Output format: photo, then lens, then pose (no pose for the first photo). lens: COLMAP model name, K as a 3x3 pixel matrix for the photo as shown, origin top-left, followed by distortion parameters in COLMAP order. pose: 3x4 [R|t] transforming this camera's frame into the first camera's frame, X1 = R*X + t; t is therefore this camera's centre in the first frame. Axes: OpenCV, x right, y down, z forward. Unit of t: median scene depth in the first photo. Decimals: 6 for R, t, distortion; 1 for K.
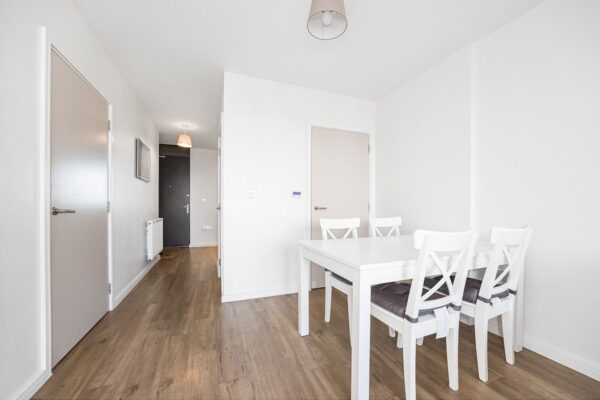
lens RADIAL K [[244.2, 0, 300.1], [0, 244.2, 205.8], [0, 0, 1]] dist [-0.027210, 0.004986]
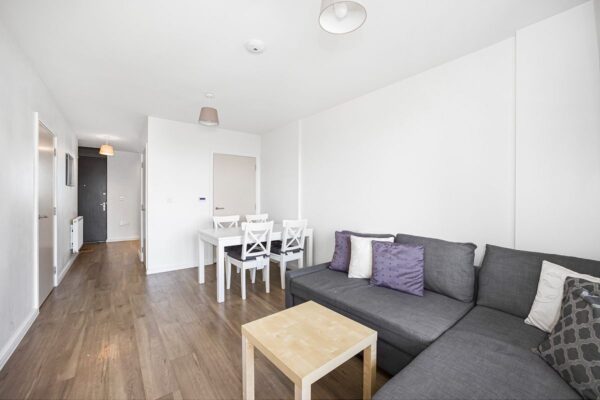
lens RADIAL K [[244.2, 0, 300.9], [0, 244.2, 198.4], [0, 0, 1]] dist [-0.027210, 0.004986]
pose [[0.957180, -0.001736, 0.289487, 0.145759], [0.000573, 0.999991, 0.004101, -0.065653], [-0.289492, -0.003760, 0.957173, -0.653430]]
